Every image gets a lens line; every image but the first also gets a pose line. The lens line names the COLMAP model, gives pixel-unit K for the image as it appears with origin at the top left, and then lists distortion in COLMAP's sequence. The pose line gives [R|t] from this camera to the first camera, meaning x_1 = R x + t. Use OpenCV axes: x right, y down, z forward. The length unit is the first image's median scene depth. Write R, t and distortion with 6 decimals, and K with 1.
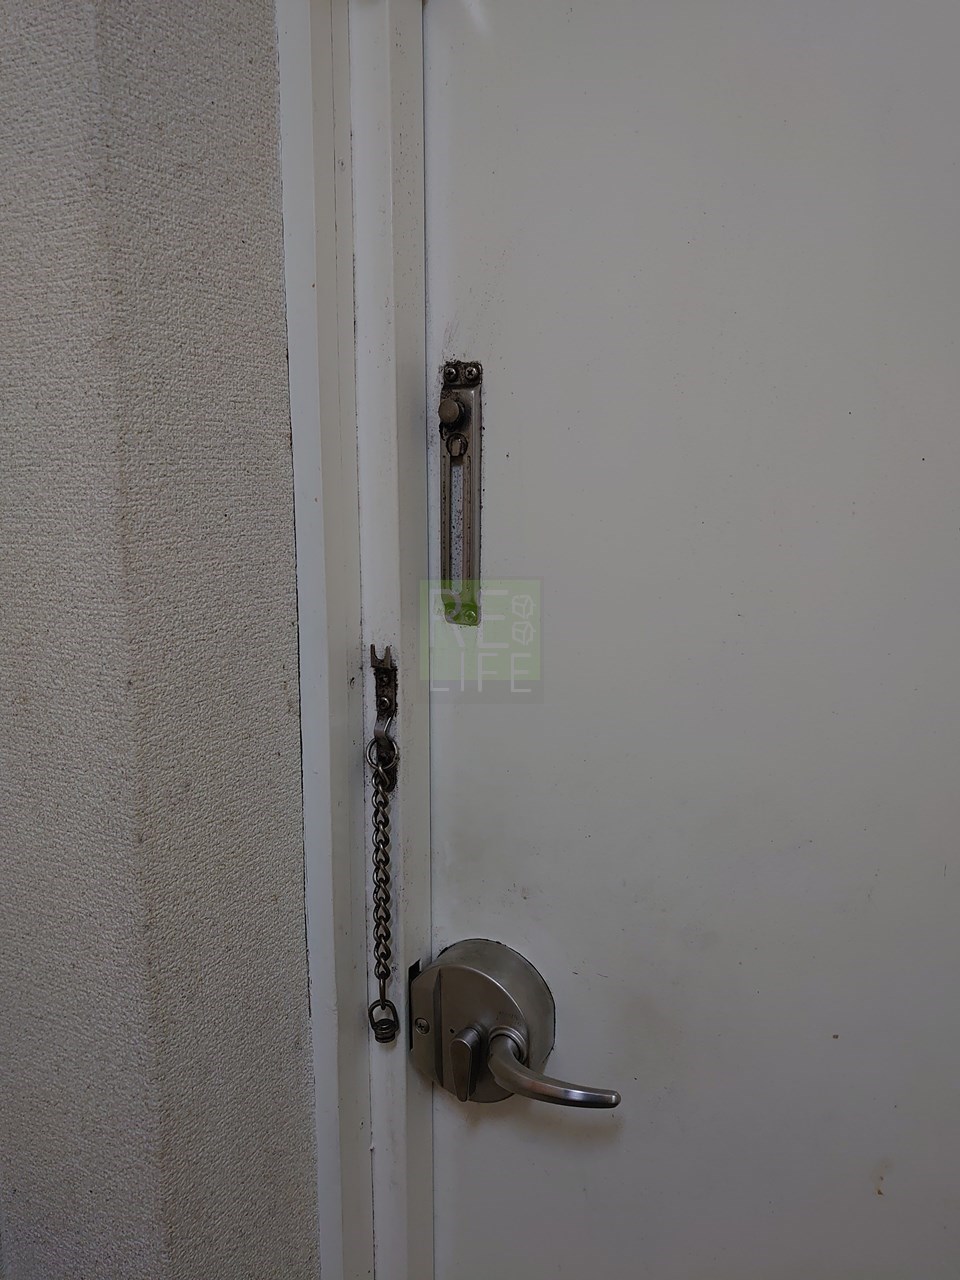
lens RADIAL K [[1008.7, 0, 481.8], [0, 1008.7, 642.2], [0, 0, 1]] dist [-0.028115, 0.021812]
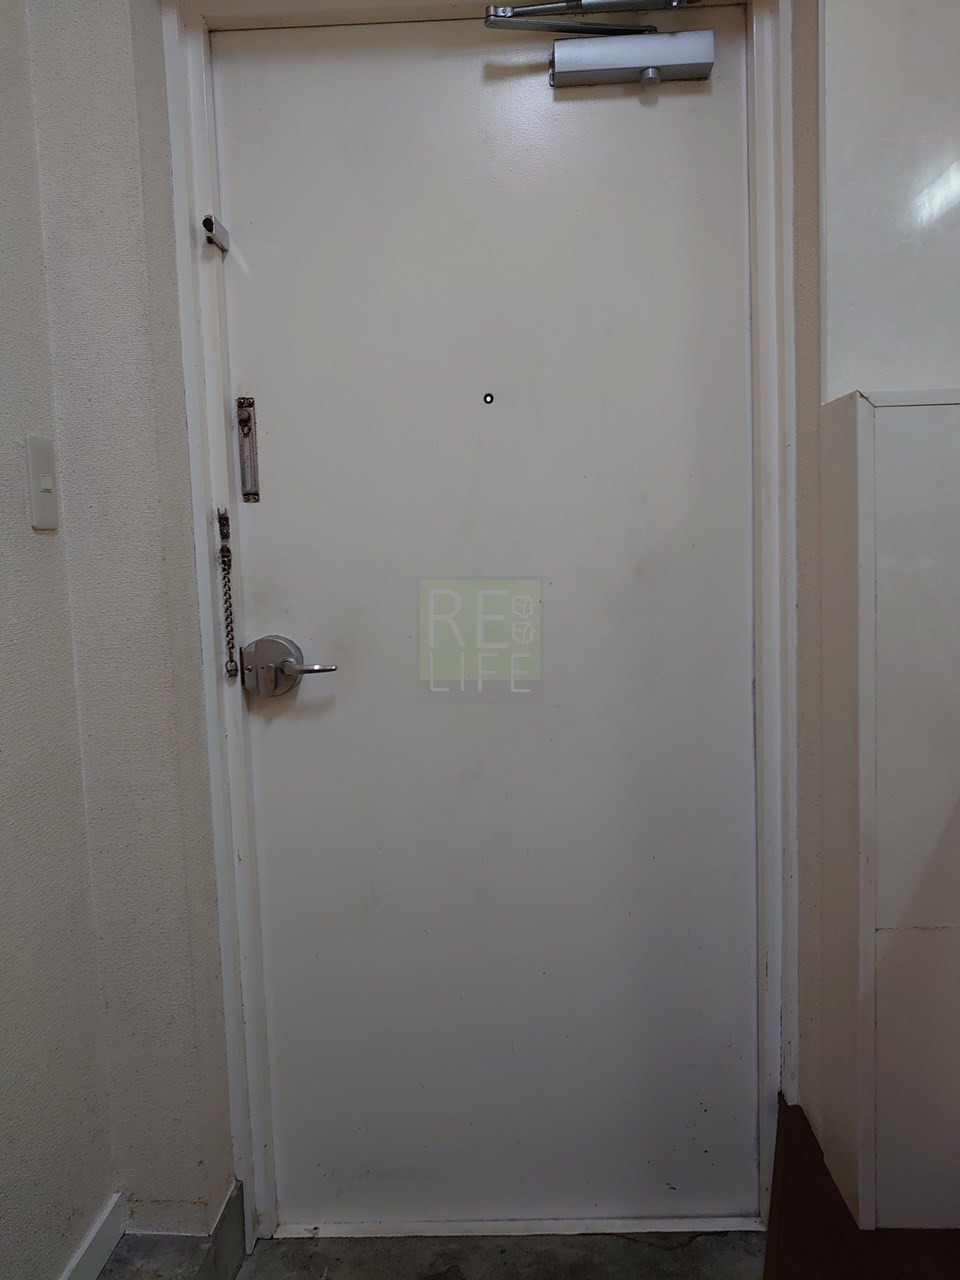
lens RADIAL K [[1008.7, 0, 481.0], [0, 1008.7, 638.5], [0, 0, 1]] dist [-0.028115, 0.021812]
pose [[0.910346, -0.071207, 0.407675, -0.543775], [0.107928, 0.991847, -0.067762, 0.548265], [-0.399526, 0.105686, 0.910609, -1.447899]]
